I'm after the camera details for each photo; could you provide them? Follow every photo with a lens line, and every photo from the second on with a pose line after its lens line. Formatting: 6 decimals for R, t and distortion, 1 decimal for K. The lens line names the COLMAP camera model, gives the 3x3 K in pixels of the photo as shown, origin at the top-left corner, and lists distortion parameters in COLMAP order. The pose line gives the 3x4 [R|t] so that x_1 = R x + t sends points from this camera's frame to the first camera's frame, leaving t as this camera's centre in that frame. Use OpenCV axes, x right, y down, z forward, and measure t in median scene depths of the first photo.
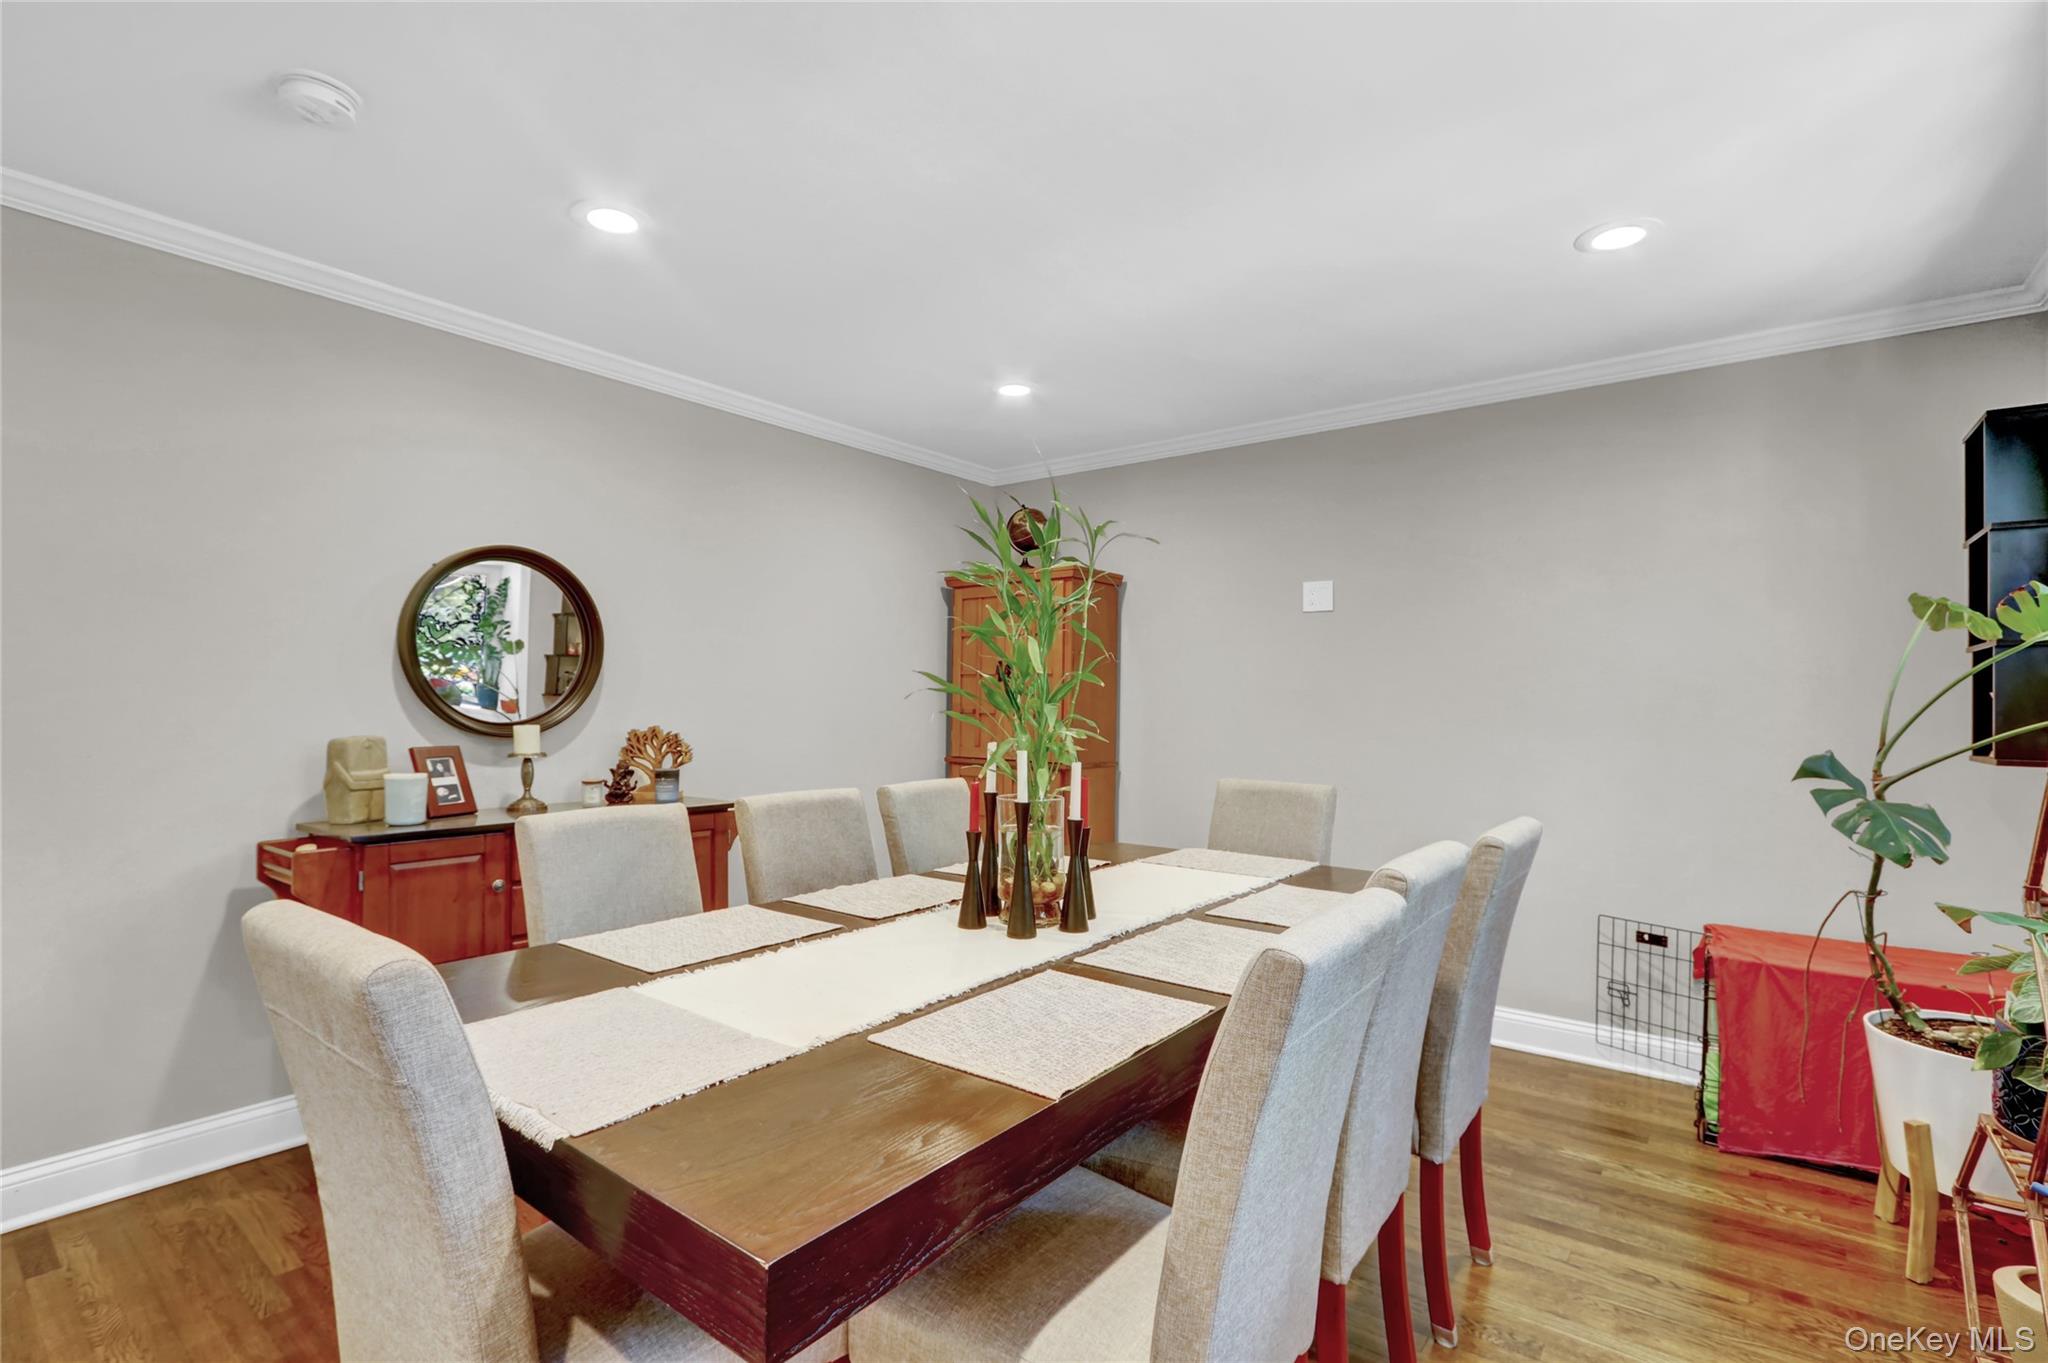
lens RADIAL K [[968.2, 0, 1009.0], [0, 968.2, 689.1], [0, 0, 1]] dist [-0.015214, 0.000898]
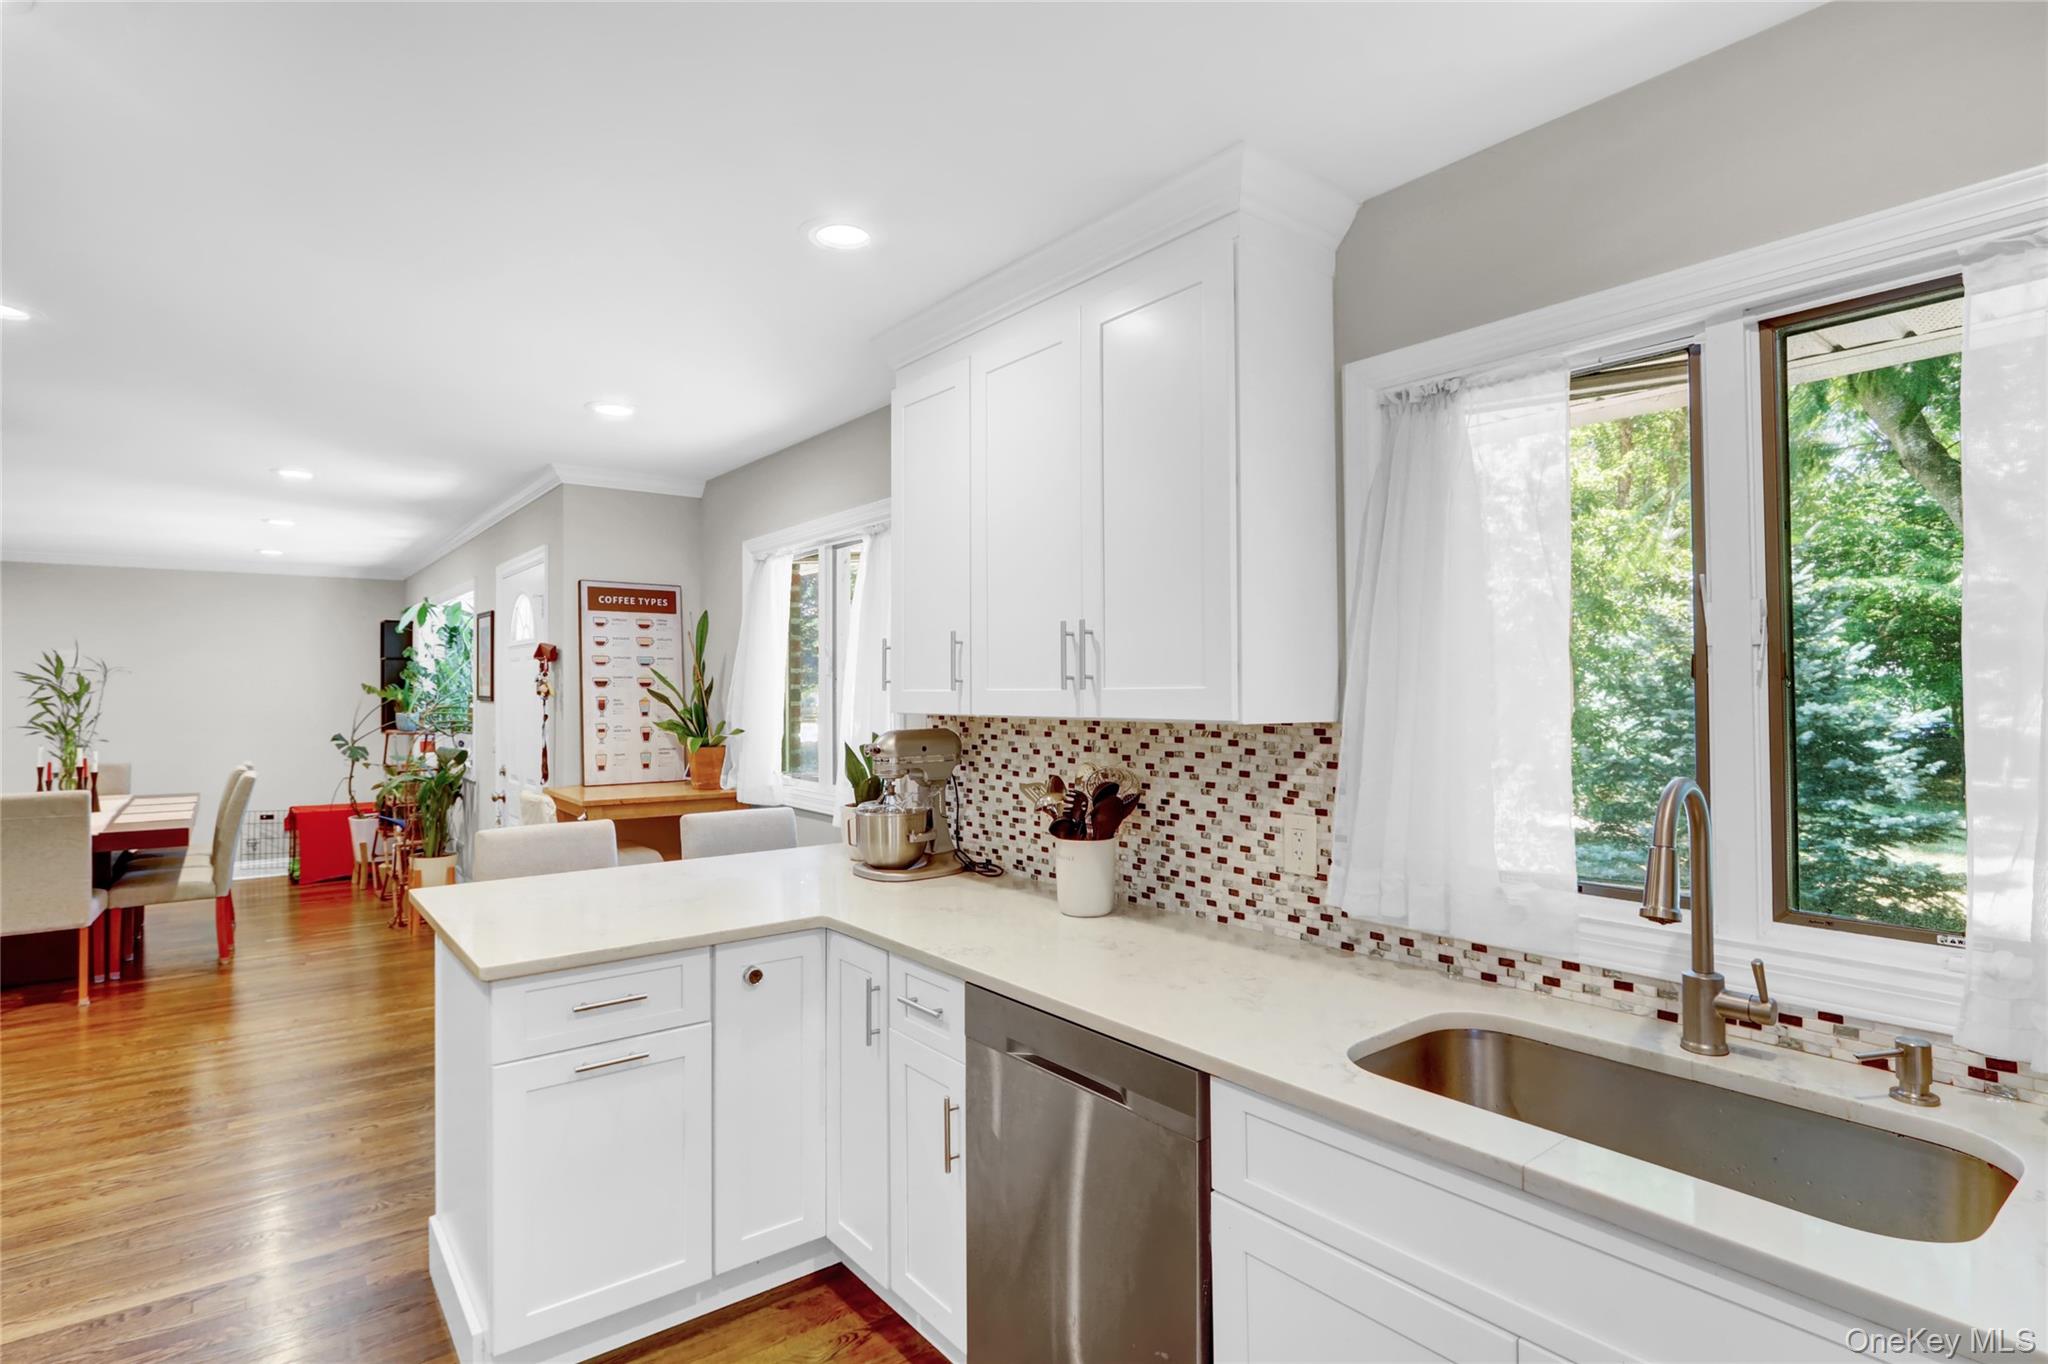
lens RADIAL K [[1015.1, 0, 1022.4], [0, 1015.1, 668.5], [0, 0, 1]] dist [-0.030194, 0.006589]
pose [[0.244431, 0.008927, 0.969626, -1.539458], [-0.004162, 0.999958, -0.008157, -0.112720], [-0.969658, -0.002042, 0.244458, -1.706566]]
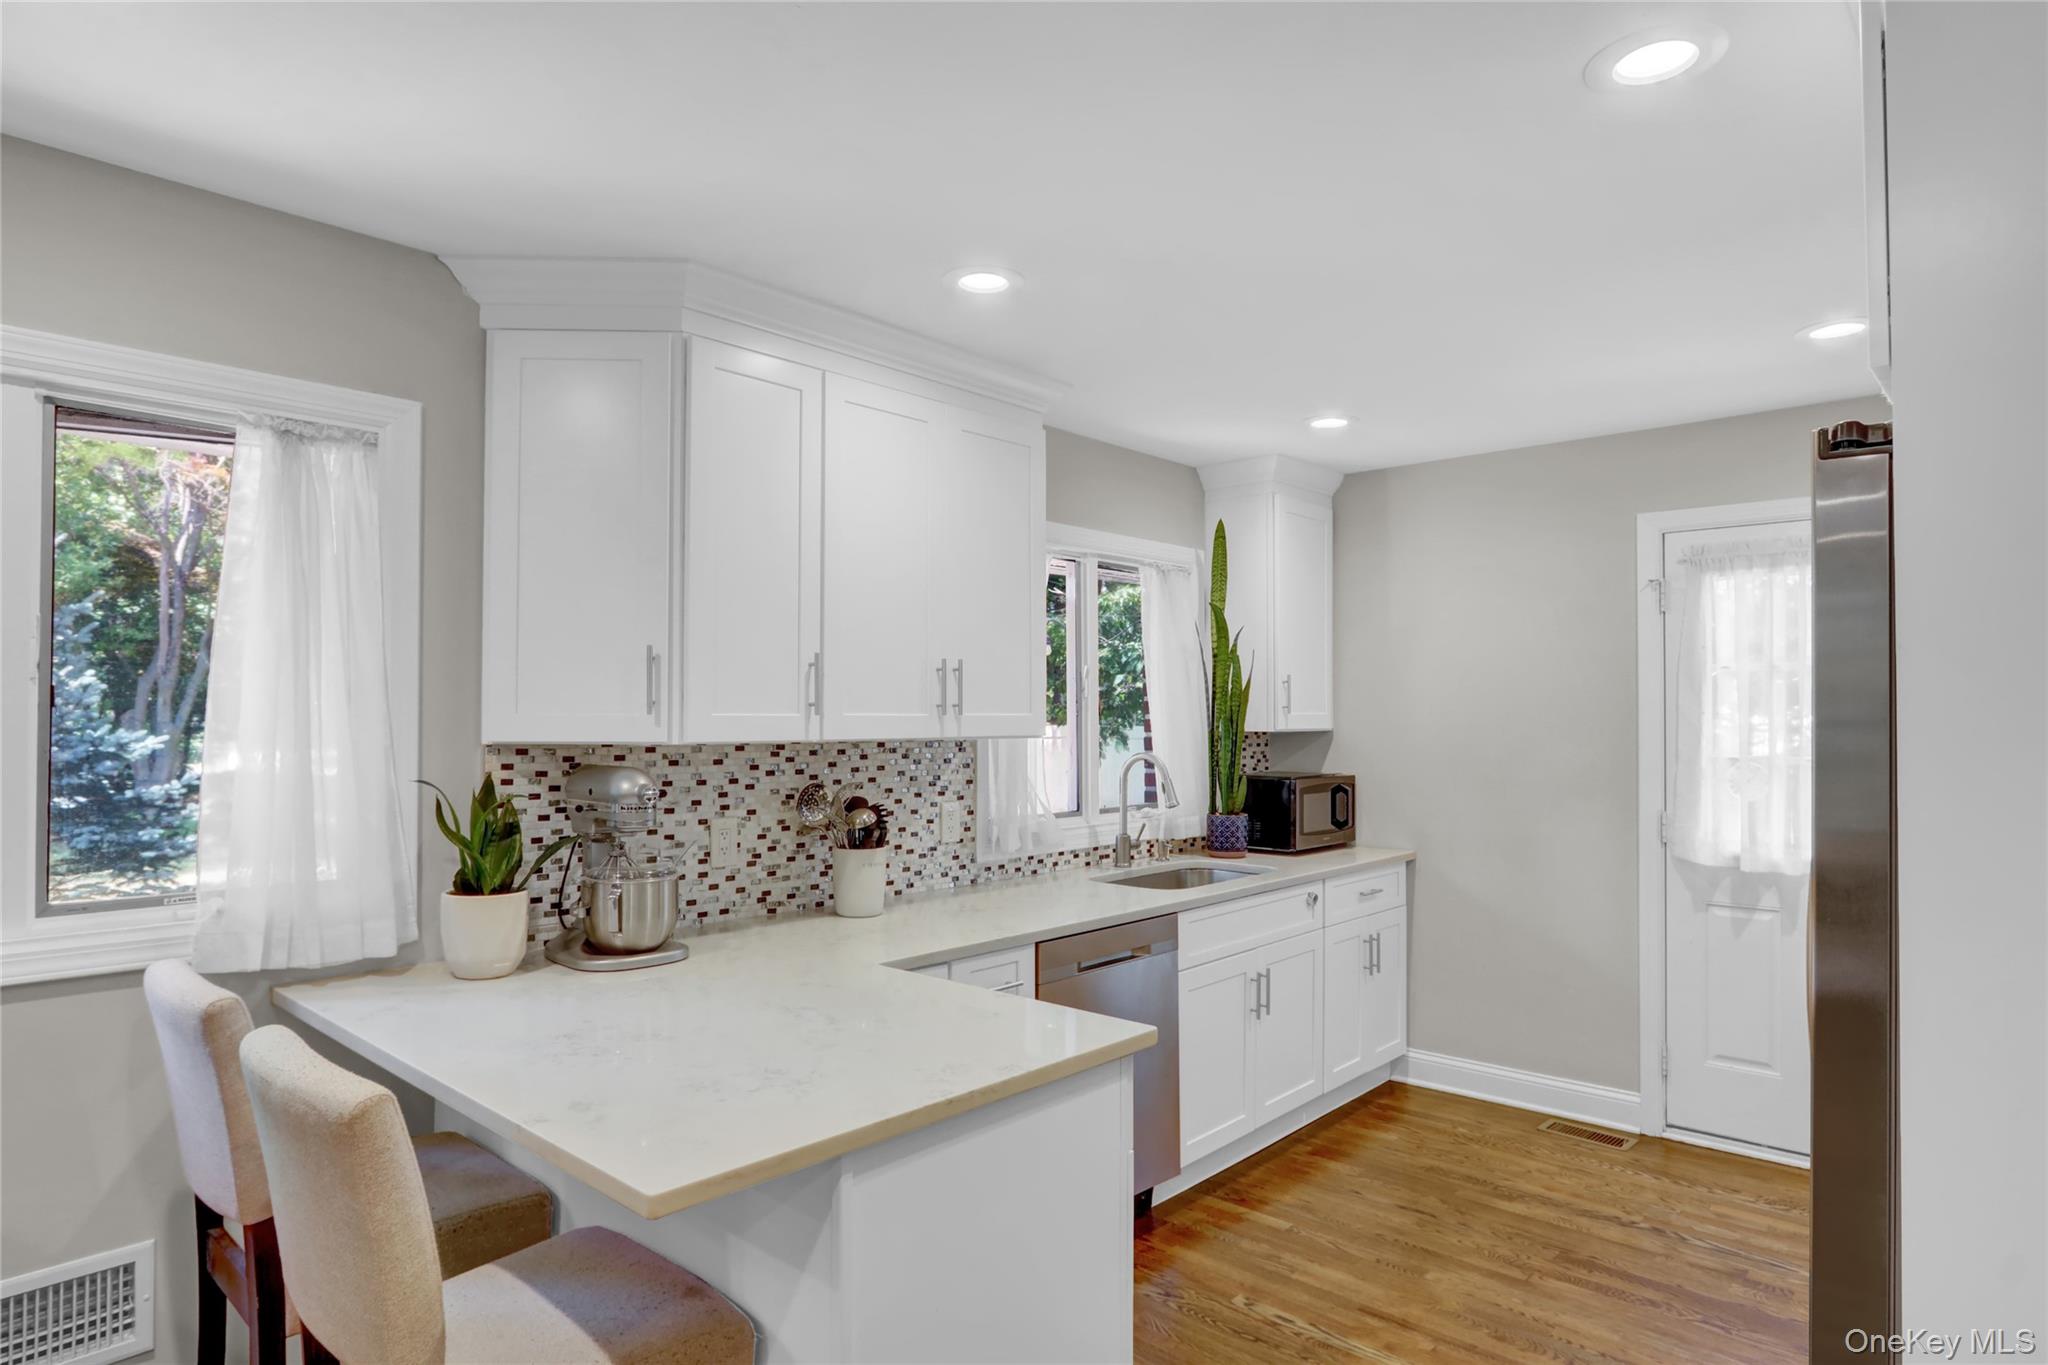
lens RADIAL K [[1147.9, 0, 1026.3], [0, 1147.9, 693.4], [0, 0, 1]] dist [-0.014485, 0.002971]
pose [[-0.997121, -0.009223, 0.075262, -0.874081], [-0.011854, 0.999331, -0.034593, -0.083846], [-0.074893, -0.035386, -0.996564, -0.358091]]
